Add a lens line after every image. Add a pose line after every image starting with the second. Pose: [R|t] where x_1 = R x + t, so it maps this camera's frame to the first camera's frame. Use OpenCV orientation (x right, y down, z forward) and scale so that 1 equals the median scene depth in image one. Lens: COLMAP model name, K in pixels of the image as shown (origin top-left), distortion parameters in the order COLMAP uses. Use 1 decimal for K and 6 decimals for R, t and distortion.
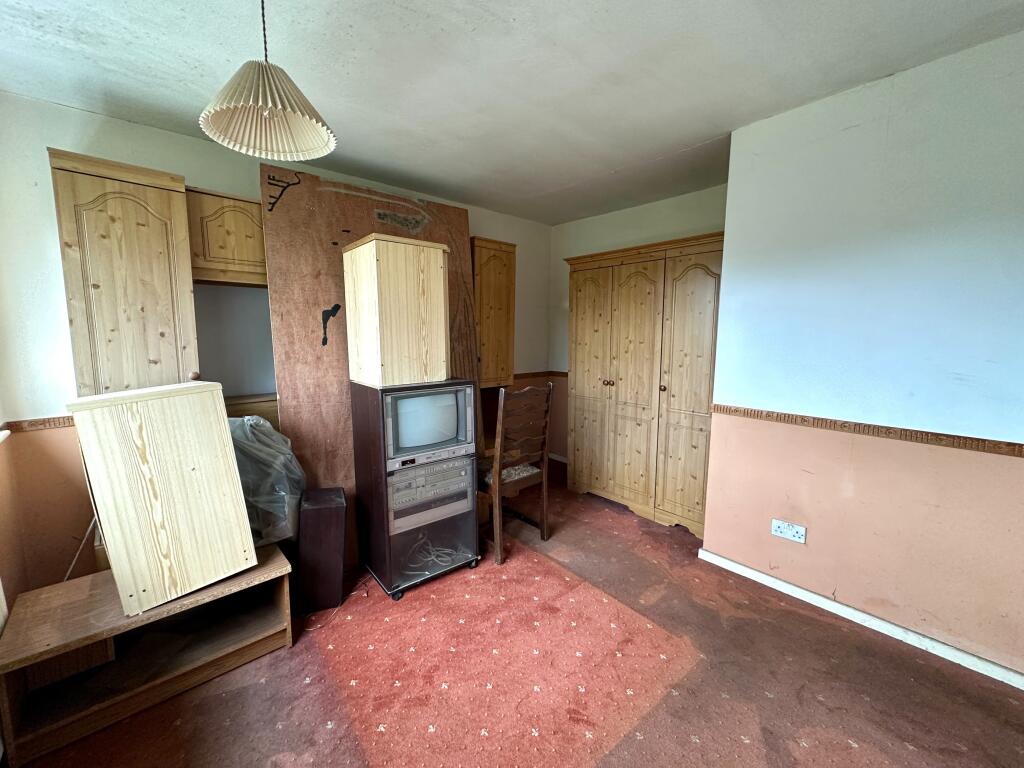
lens RADIAL K [[410.5, 0, 512.4], [0, 410.5, 382.5], [0, 0, 1]] dist [-0.001934, 0.000046]
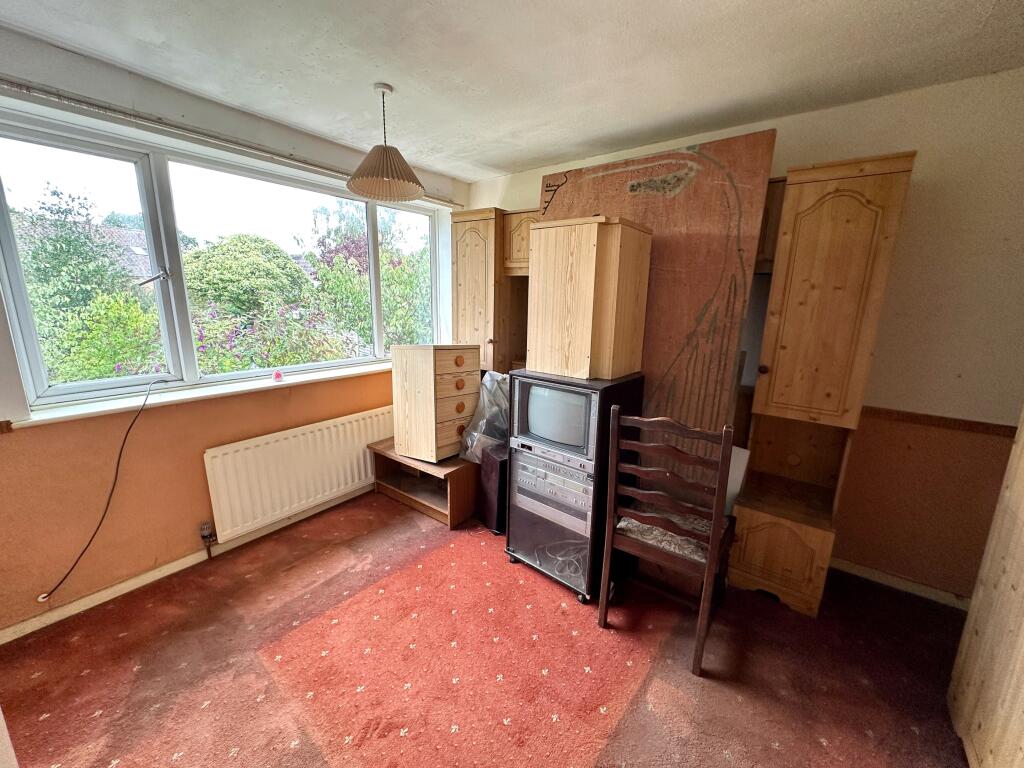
lens RADIAL K [[410.5, 0, 512.4], [0, 410.5, 382.5], [0, 0, 1]] dist [-0.001934, 0.000046]
pose [[0.180783, 0.206123, -0.961681, 0.660909], [-0.140893, 0.973135, 0.182092, -0.138710], [0.973379, 0.102575, 0.204968, 0.699580]]
